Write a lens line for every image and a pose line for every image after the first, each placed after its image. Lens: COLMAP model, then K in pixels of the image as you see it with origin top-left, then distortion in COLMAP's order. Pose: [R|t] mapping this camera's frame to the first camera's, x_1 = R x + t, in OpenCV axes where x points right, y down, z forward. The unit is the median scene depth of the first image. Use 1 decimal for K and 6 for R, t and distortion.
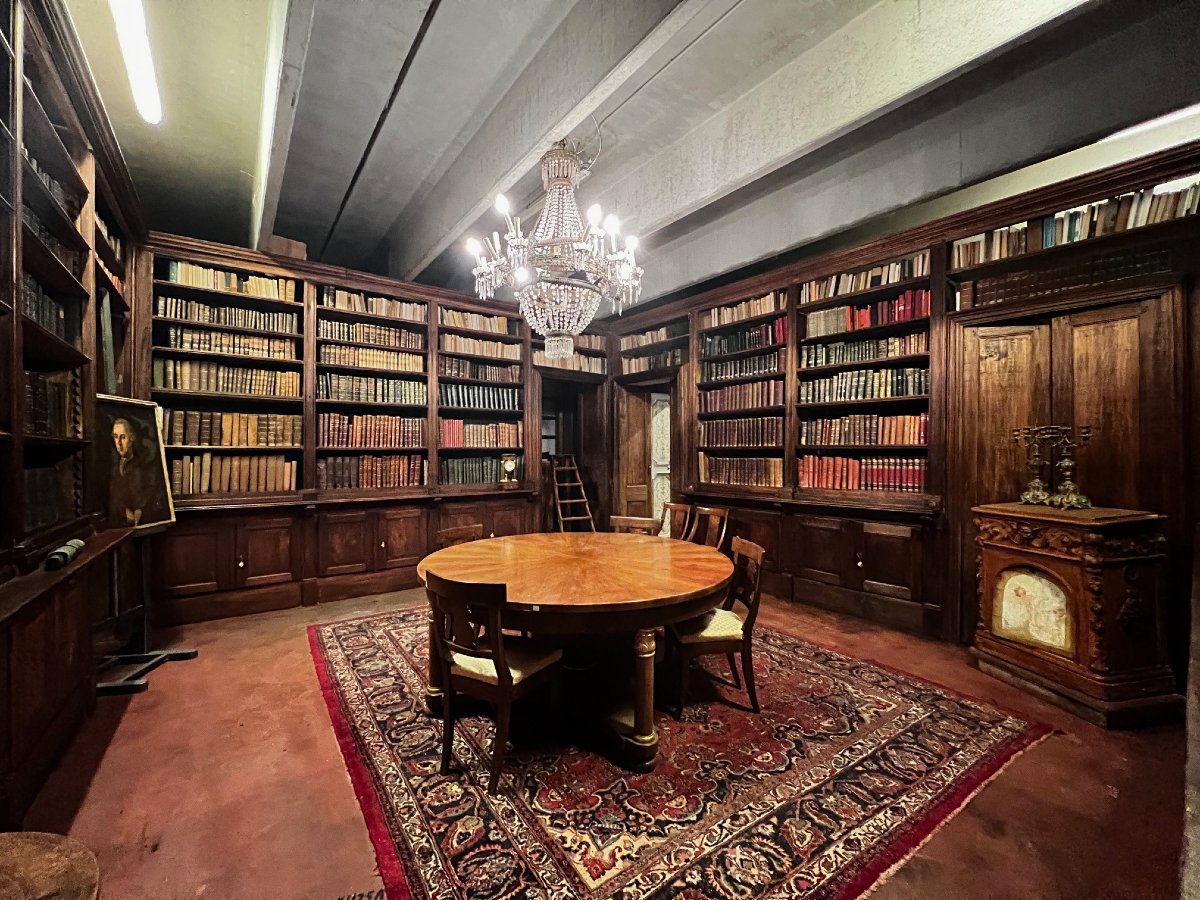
lens RADIAL K [[477.9, 0, 596.9], [0, 477.9, 448.6], [0, 0, 1]] dist [-0.001862, -0.000002]
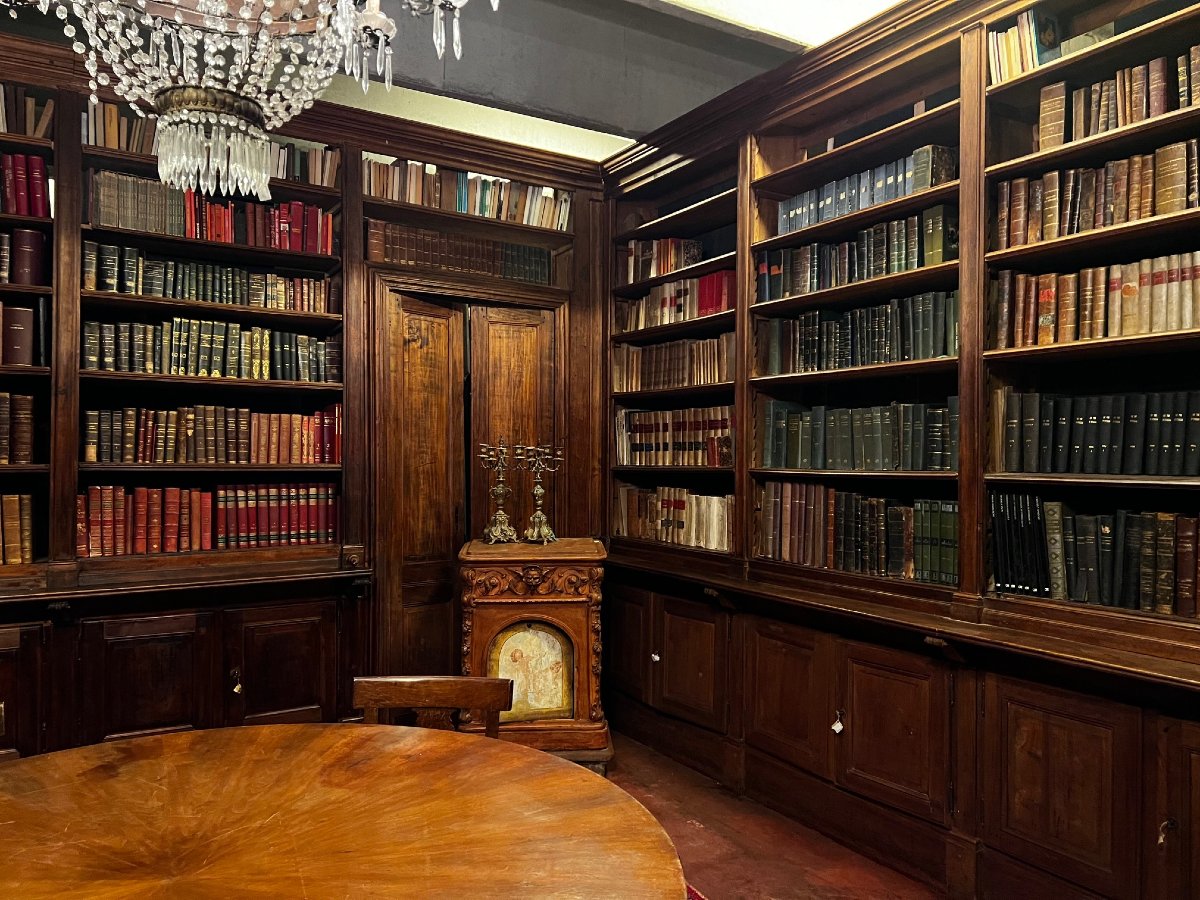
lens RADIAL K [[894.6, 0, 599.2], [0, 894.6, 457.7], [0, 0, 1]] dist [0.067505, -0.076945]
pose [[0.121694, -0.003604, 0.992561, -0.372408], [-0.011297, 0.999924, 0.005016, -0.023249], [-0.992503, -0.011823, 0.121644, 0.451006]]
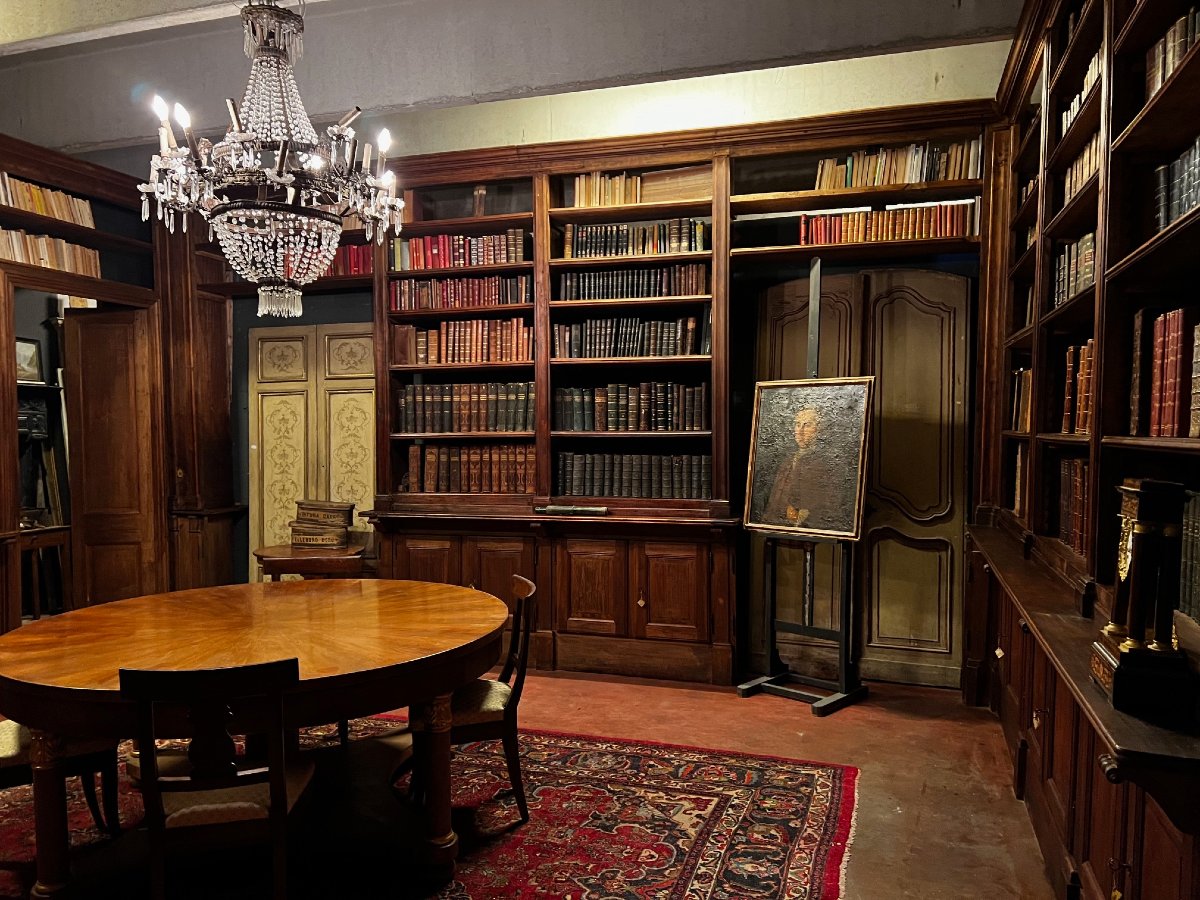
lens RADIAL K [[894.6, 0, 599.2], [0, 894.6, 457.7], [0, 0, 1]] dist [0.067505, -0.076945]
pose [[-0.806915, 0.026837, -0.590057, 0.205517], [0.010822, 0.999471, 0.030658, -0.014486], [0.590568, 0.018353, -0.806779, 1.476655]]
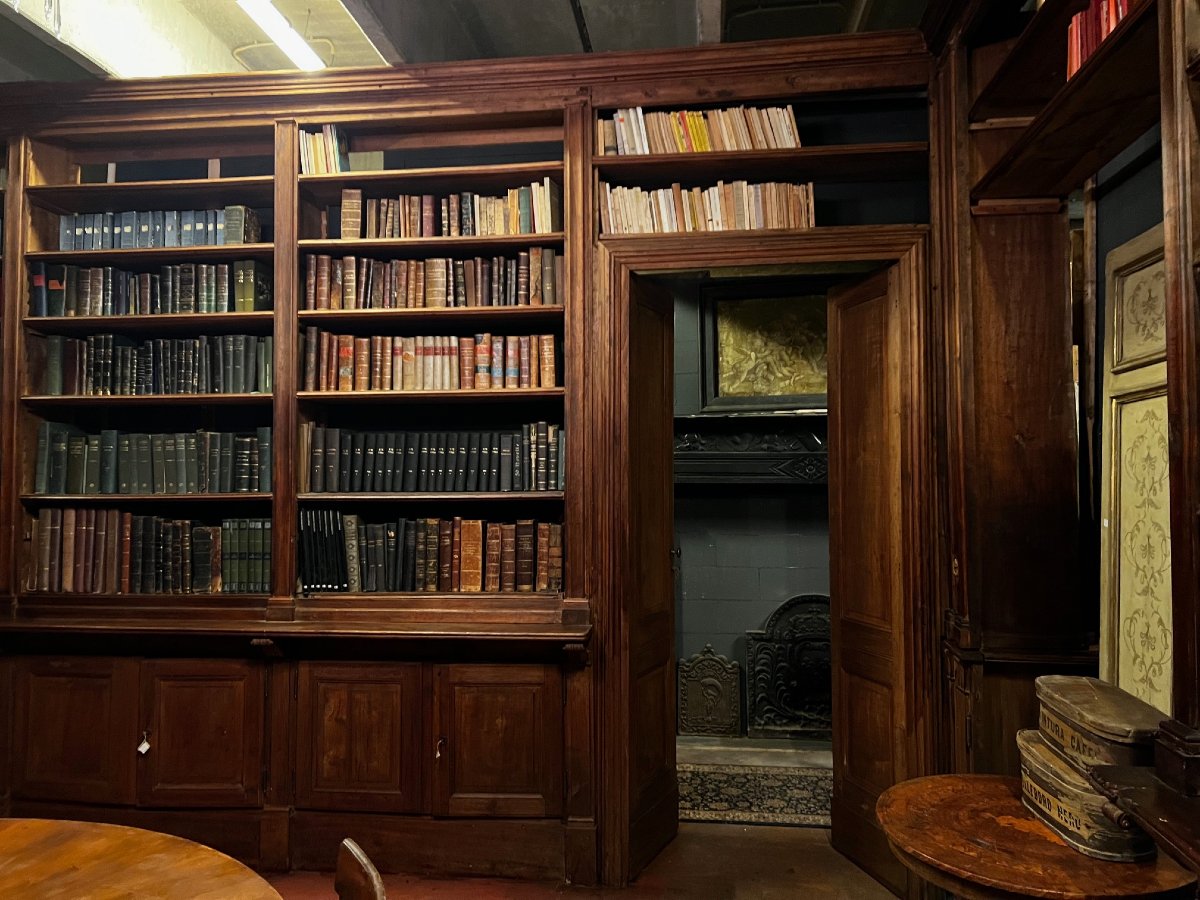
lens RADIAL K [[862.9, 0, 600.0], [0, 862.9, 450.0], [0, 0, 1]] dist [0.070835, -0.094406]
pose [[-0.711717, 0.027395, 0.701932, -0.405658], [-0.002468, 0.999136, -0.041497, -0.018593], [-0.702462, -0.031266, -0.711034, 0.617378]]
